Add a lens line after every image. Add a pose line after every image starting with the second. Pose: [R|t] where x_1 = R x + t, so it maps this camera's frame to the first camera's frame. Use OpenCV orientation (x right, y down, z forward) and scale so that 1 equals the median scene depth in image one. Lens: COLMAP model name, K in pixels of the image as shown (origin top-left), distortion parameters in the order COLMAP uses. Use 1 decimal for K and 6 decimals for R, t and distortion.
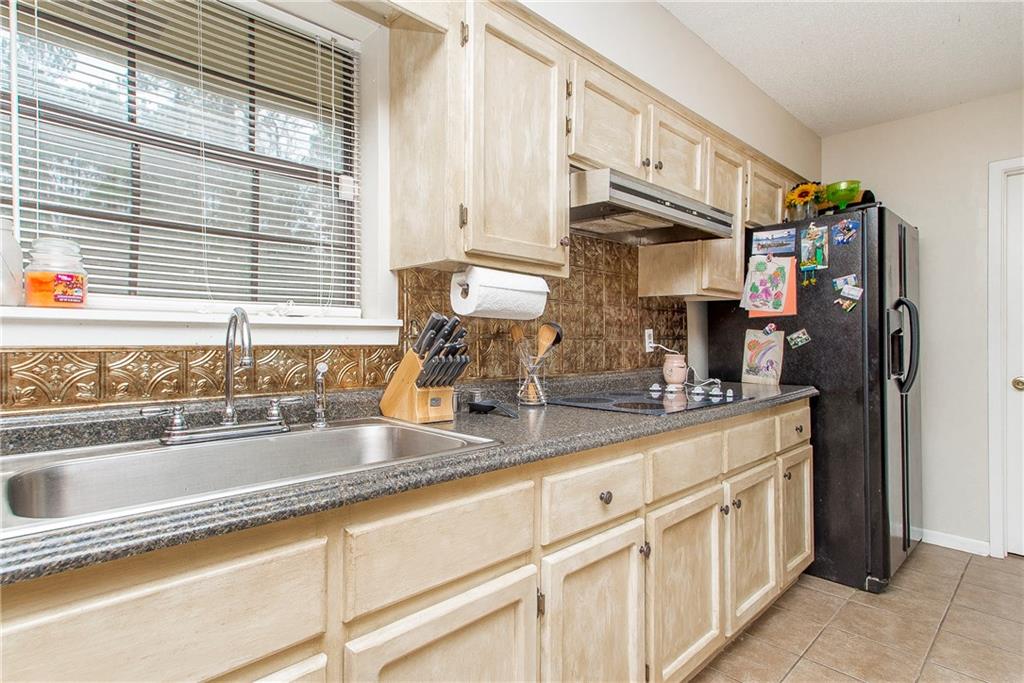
lens RADIAL K [[511.9, 0, 515.3], [0, 511.9, 341.1], [0, 0, 1]] dist [0.015074, 0.002731]
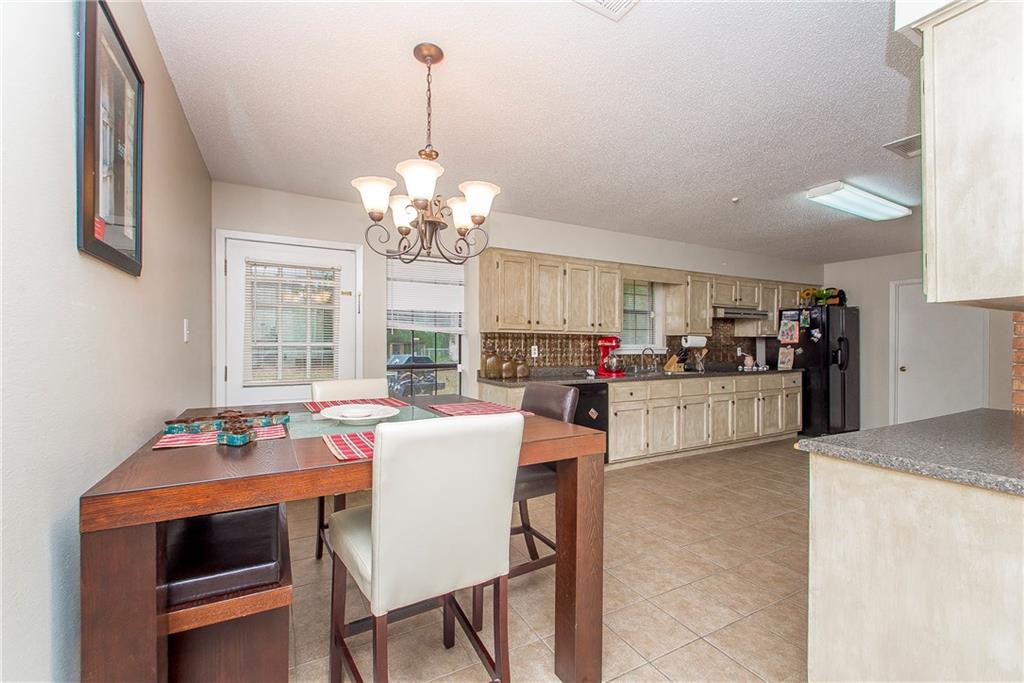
lens RADIAL K [[459.5, 0, 487.8], [0, 459.5, 343.2], [0, 0, 1]] dist [0.007215, -0.001277]
pose [[0.958297, -0.000038, -0.285775, -0.368061], [0.000519, 0.999999, 0.001609, -0.055831], [0.285775, -0.001690, 0.958295, -1.963434]]
